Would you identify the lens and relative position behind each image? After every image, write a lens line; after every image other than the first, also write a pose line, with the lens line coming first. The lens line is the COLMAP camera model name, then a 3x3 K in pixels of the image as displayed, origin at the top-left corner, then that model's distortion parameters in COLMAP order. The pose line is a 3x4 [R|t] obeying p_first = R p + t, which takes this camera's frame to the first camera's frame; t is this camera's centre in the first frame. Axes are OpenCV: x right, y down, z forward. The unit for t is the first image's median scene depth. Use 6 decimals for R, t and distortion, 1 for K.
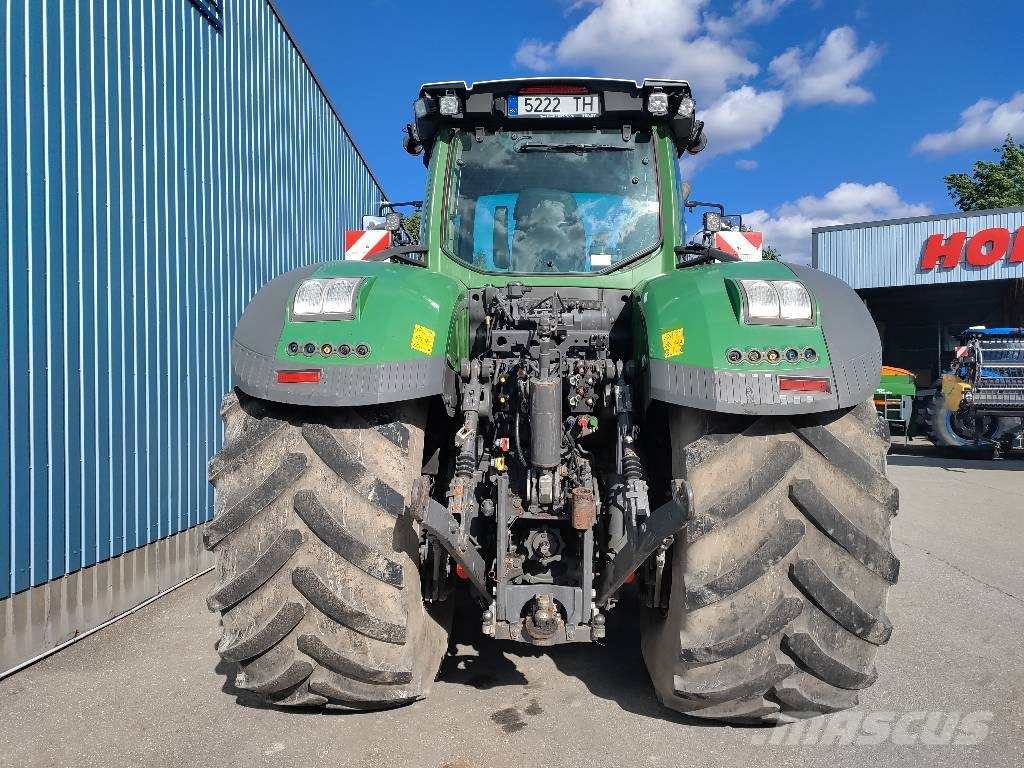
lens RADIAL K [[751.6, 0, 512.0], [0, 751.6, 384.0], [0, 0, 1]] dist [0.069091, -0.052856]
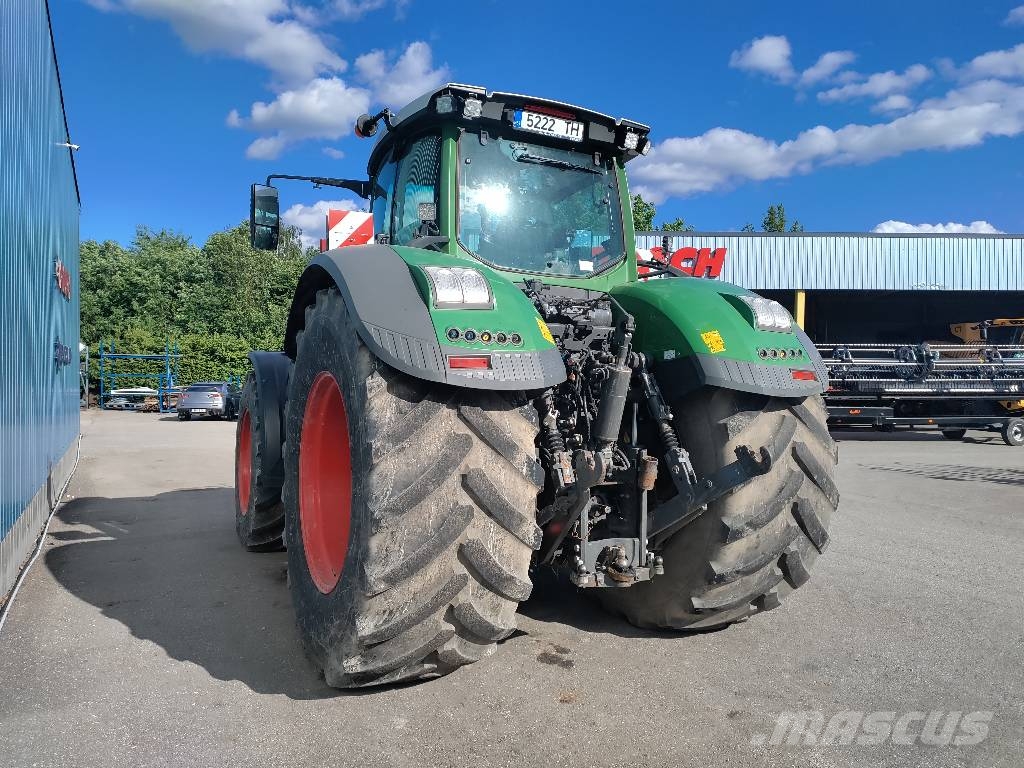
lens RADIAL K [[746.0, 0, 512.4], [0, 746.0, 388.5], [0, 0, 1]] dist [0.052115, -0.001526]
pose [[0.861350, 0.003146, 0.508002, -0.744670], [-0.015843, 0.999661, 0.020672, 0.005390], [-0.507765, -0.025854, 0.861108, 0.066799]]
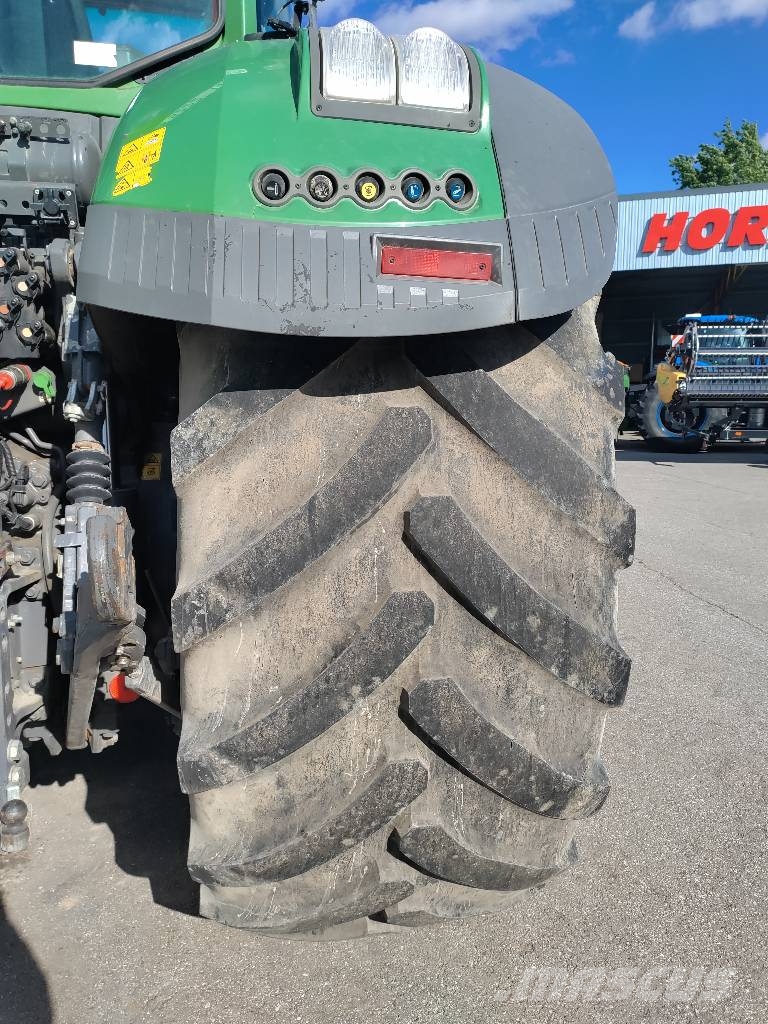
lens RADIAL K [[751.6, 0, 385.6], [0, 751.6, 509.2], [0, 0, 1]] dist [0.069091, -0.052856]
pose [[0.983163, -0.029531, 0.180327, 0.265364], [-0.000061, 0.986801, 0.161938, 0.060983], [-0.182729, -0.159223, 0.970185, 0.563215]]
